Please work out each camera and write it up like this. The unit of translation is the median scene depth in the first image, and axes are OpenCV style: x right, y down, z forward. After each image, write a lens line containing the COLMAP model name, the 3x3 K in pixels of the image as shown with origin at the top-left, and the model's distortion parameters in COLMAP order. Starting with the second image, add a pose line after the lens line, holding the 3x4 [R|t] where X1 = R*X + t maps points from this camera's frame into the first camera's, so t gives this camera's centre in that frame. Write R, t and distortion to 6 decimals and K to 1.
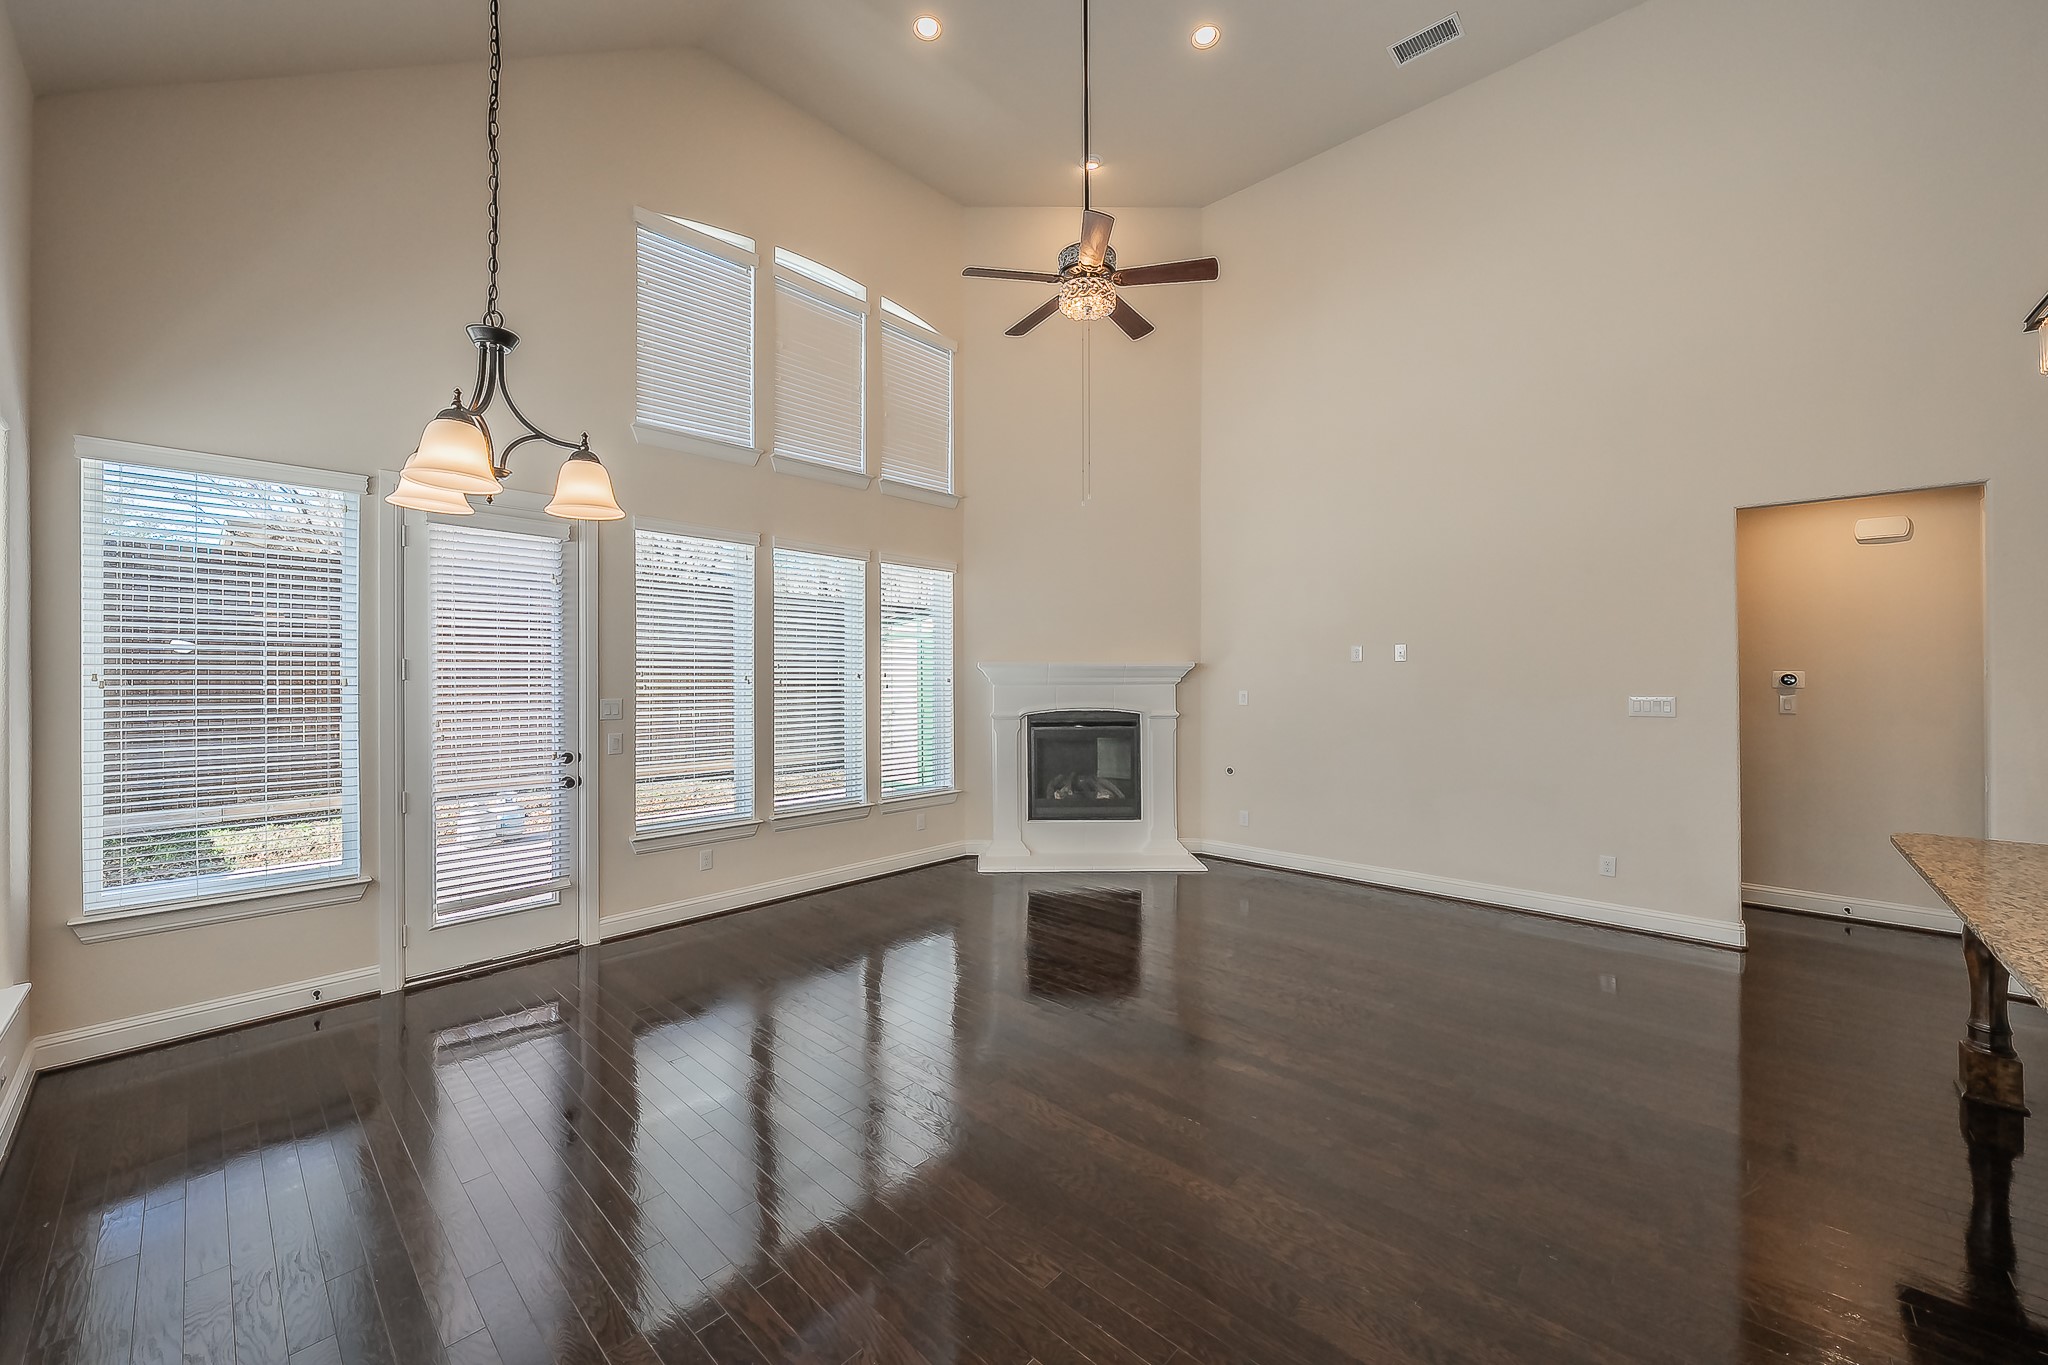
lens RADIAL K [[779.3, 0, 1020.4], [0, 779.3, 671.9], [0, 0, 1]] dist [-0.019579, -0.000176]
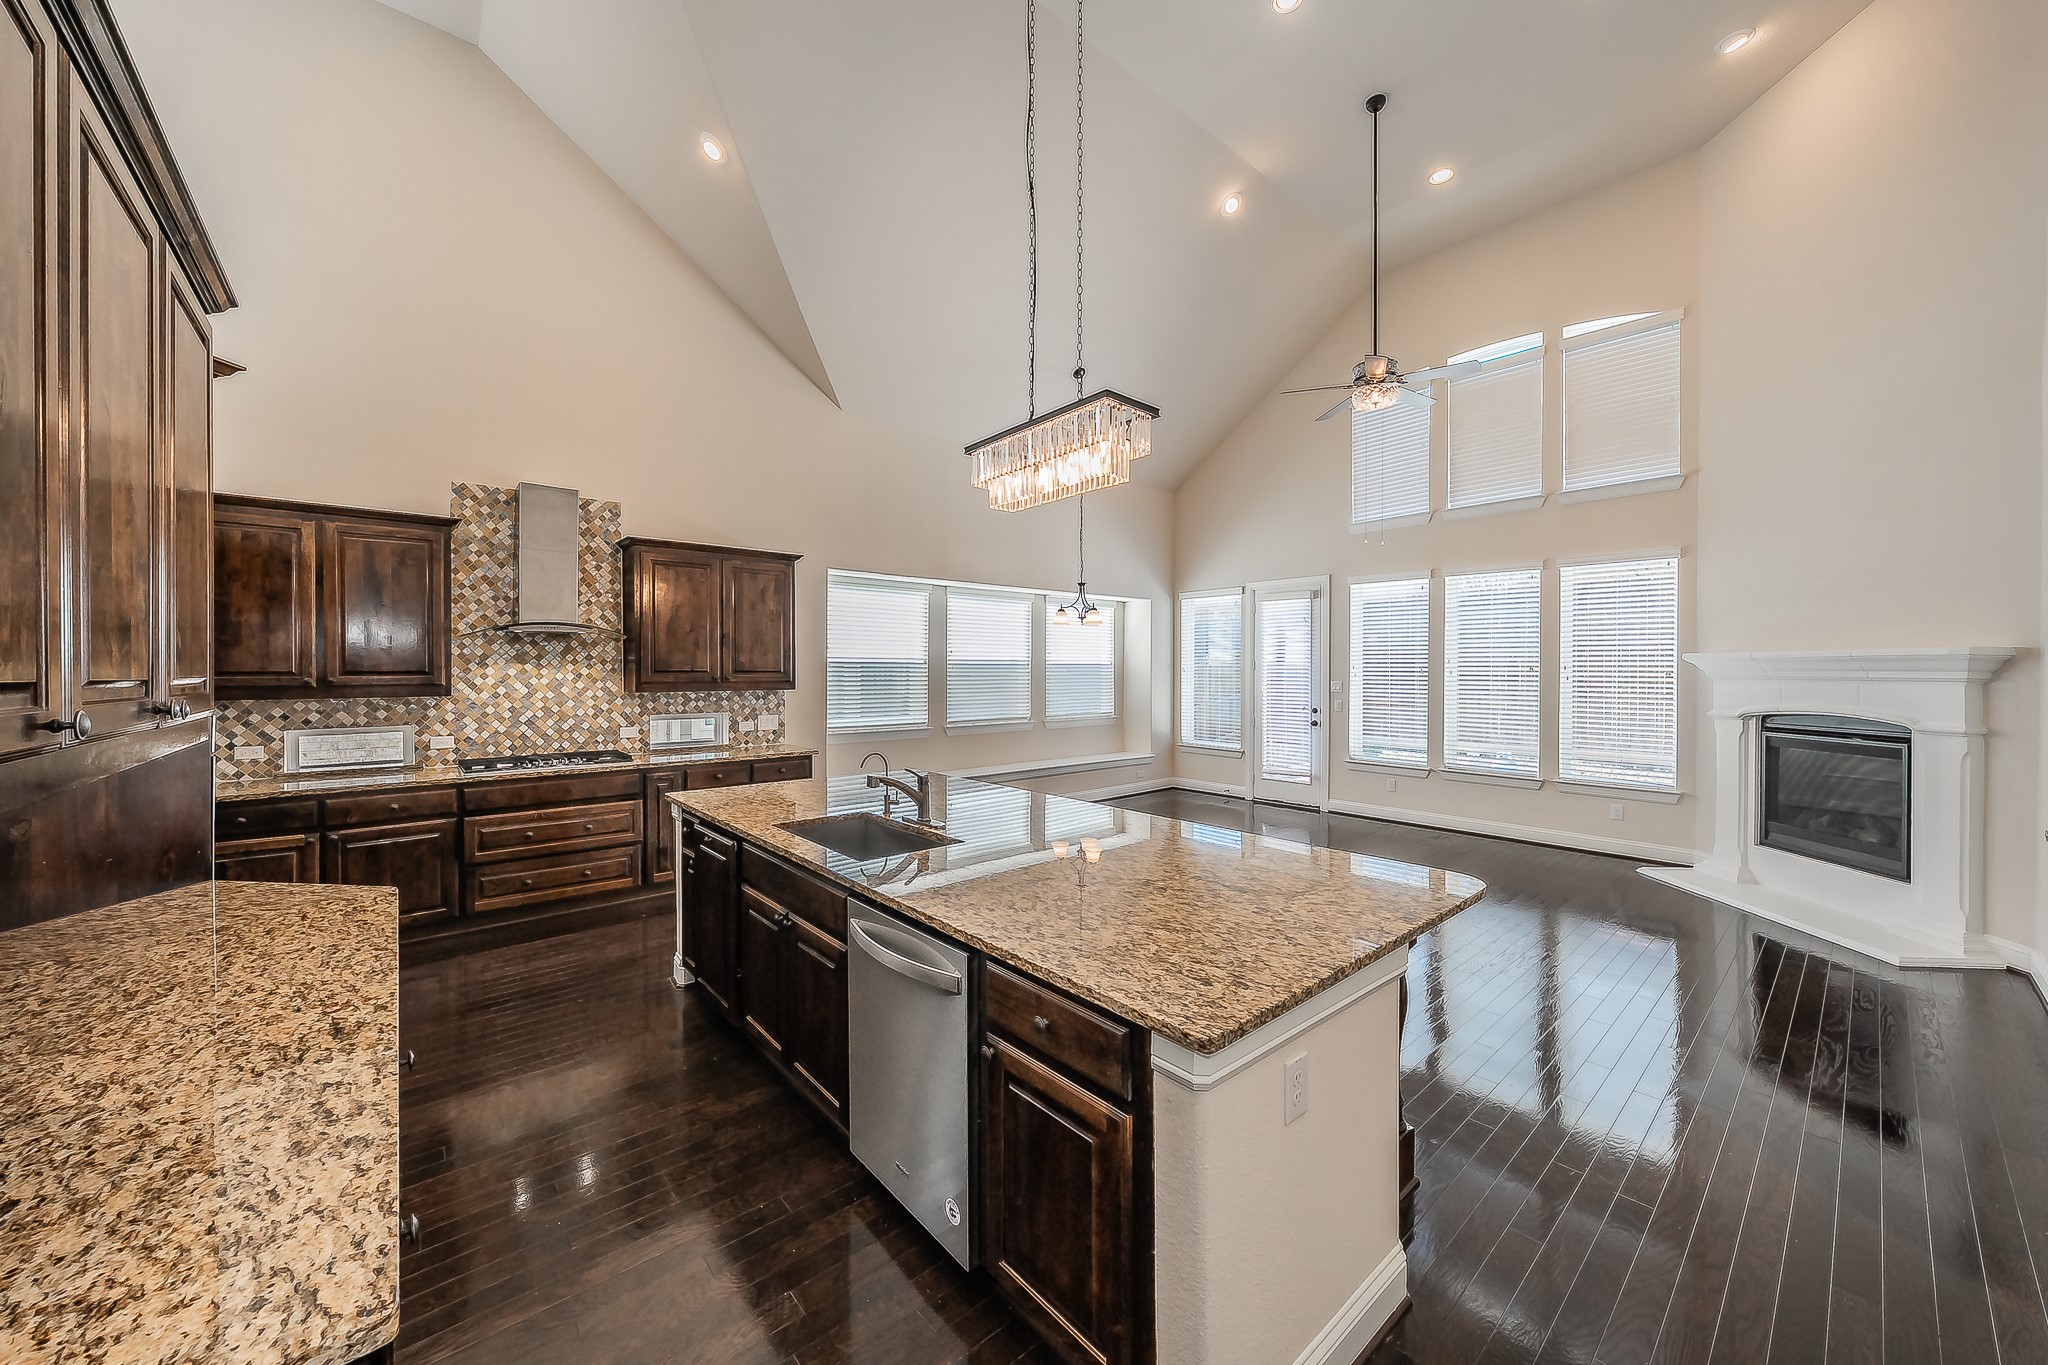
lens RADIAL K [[743.8, 0, 1045.9], [0, 743.8, 675.0], [0, 0, 1]] dist [-0.004034, -0.000131]
pose [[-0.100825, 0.004227, -0.994895, 1.043603], [0.000926, 0.999991, 0.004155, 0.009714], [0.994904, -0.000502, -0.100828, 0.400517]]
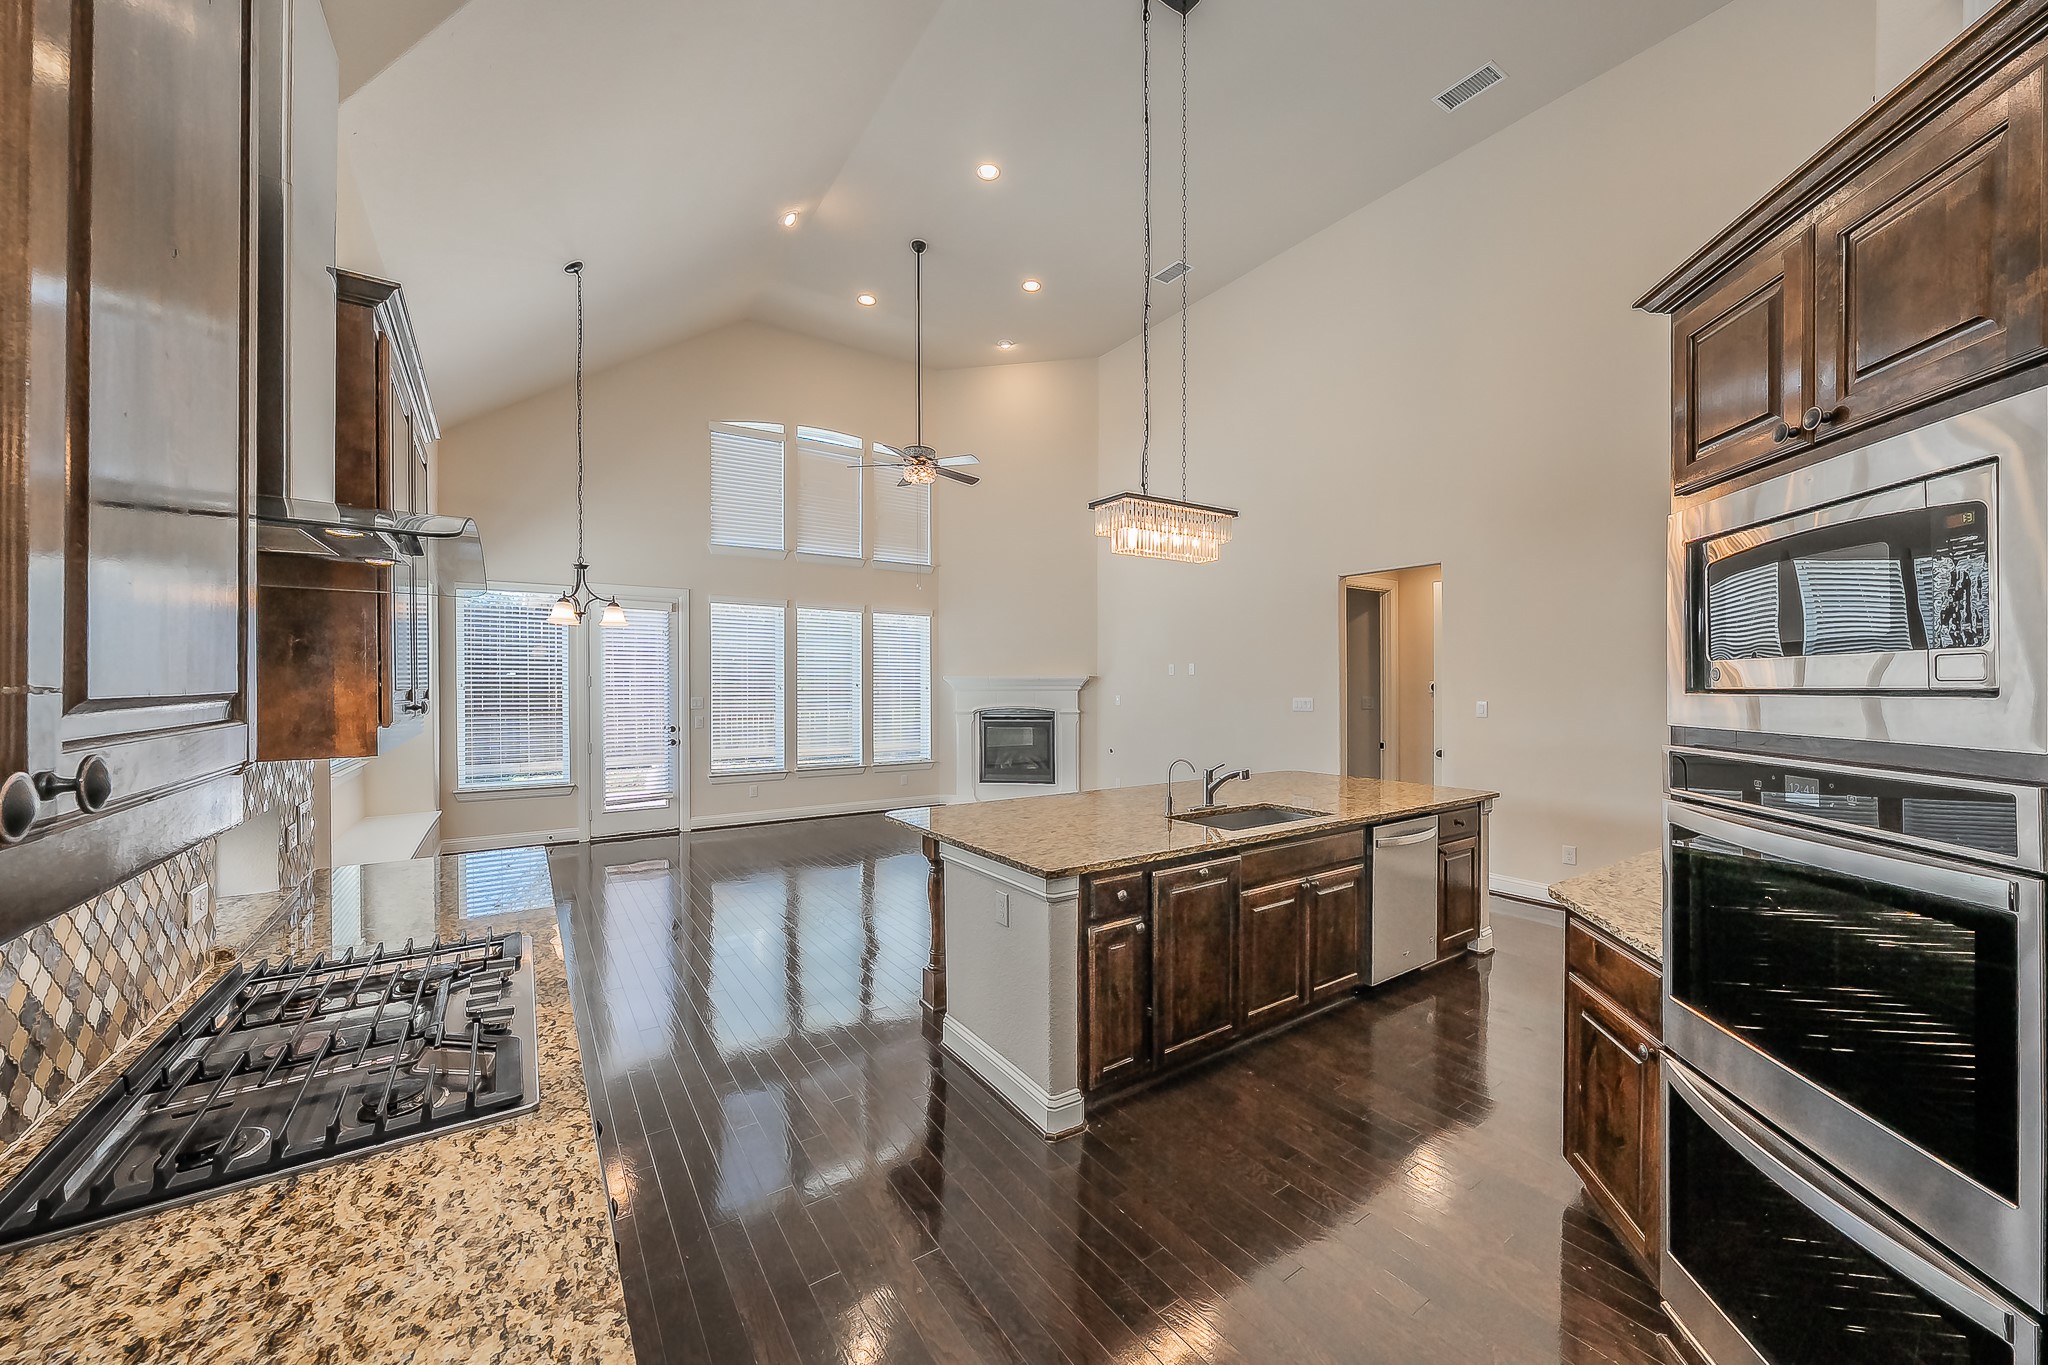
lens RADIAL K [[743.8, 0, 1031.3], [0, 743.8, 683.0], [0, 0, 1]] dist [-0.004034, -0.000131]
pose [[0.975357, -0.001323, -0.220627, 0.504736], [0.001368, 0.999999, 0.000049, 0.000974], [0.220627, -0.000349, 0.975358, -0.429565]]
